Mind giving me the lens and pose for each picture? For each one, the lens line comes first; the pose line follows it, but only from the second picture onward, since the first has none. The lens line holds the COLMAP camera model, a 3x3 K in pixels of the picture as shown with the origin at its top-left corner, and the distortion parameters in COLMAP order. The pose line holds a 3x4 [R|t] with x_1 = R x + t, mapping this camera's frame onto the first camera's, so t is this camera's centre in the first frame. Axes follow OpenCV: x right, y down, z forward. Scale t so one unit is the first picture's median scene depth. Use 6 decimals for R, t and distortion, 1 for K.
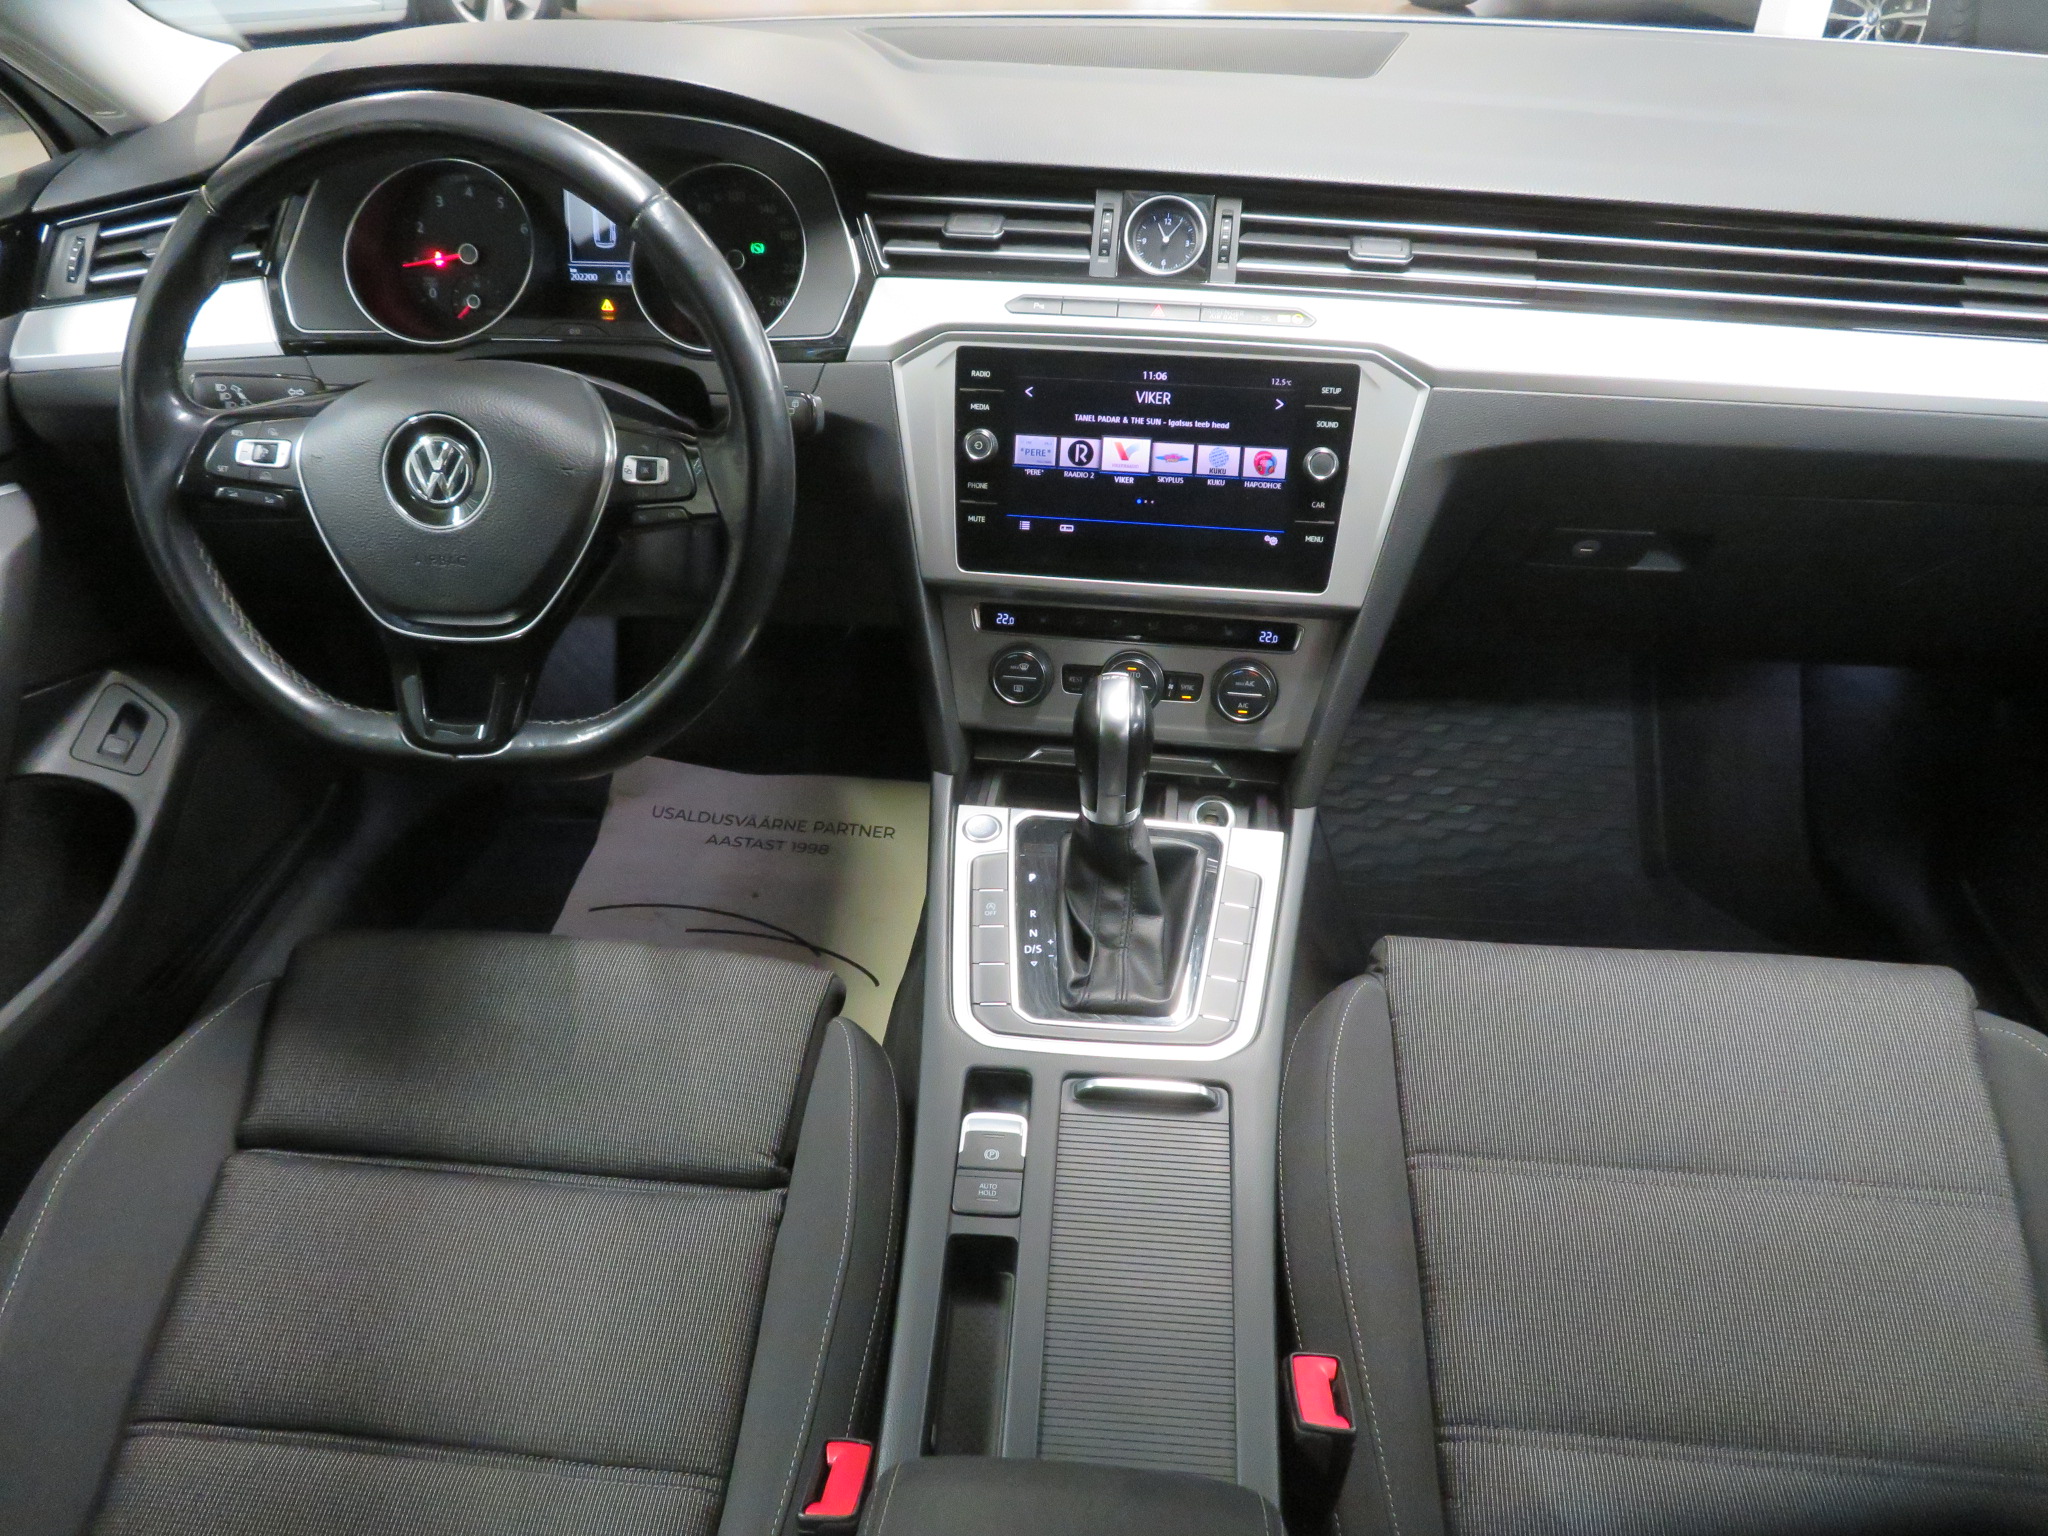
lens RADIAL K [[1493.1, 0, 1015.8], [0, 1493.1, 766.6], [0, 0, 1]] dist [0.003056, 0.001530]
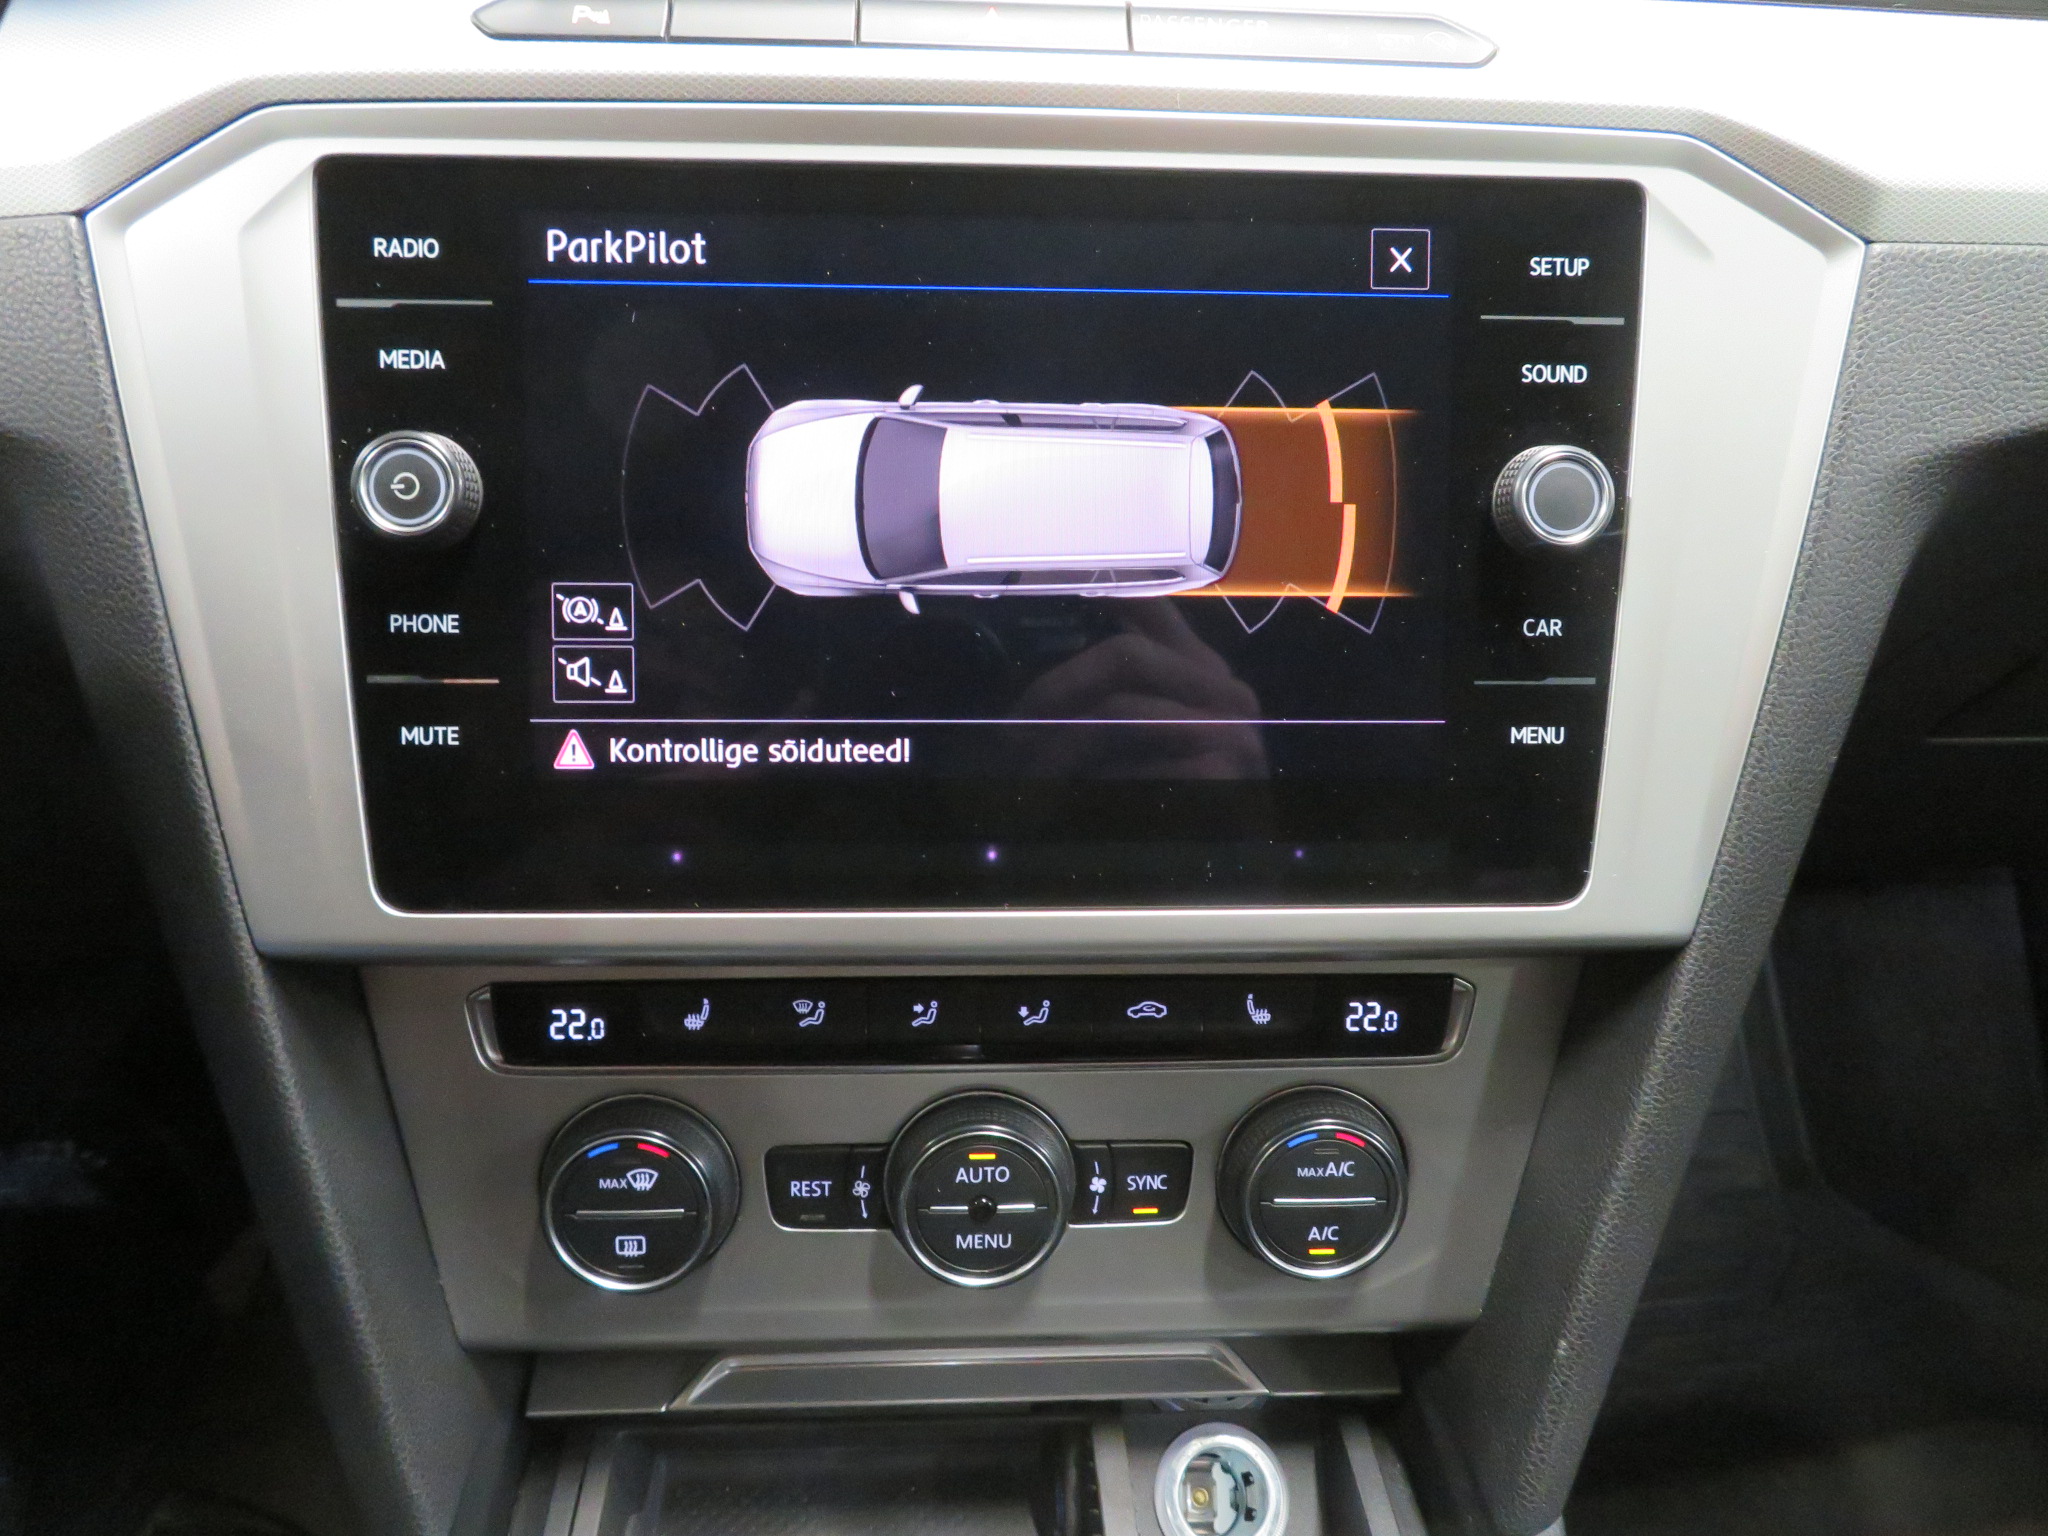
lens RADIAL K [[1493.1, 0, 1025.1], [0, 1493.1, 767.0], [0, 0, 1]] dist [0.003056, 0.001530]
pose [[0.983590, -0.068513, 0.166906, 0.039960], [0.081898, 0.993840, -0.074670, -0.128462], [-0.160762, 0.087113, 0.983141, 0.694544]]
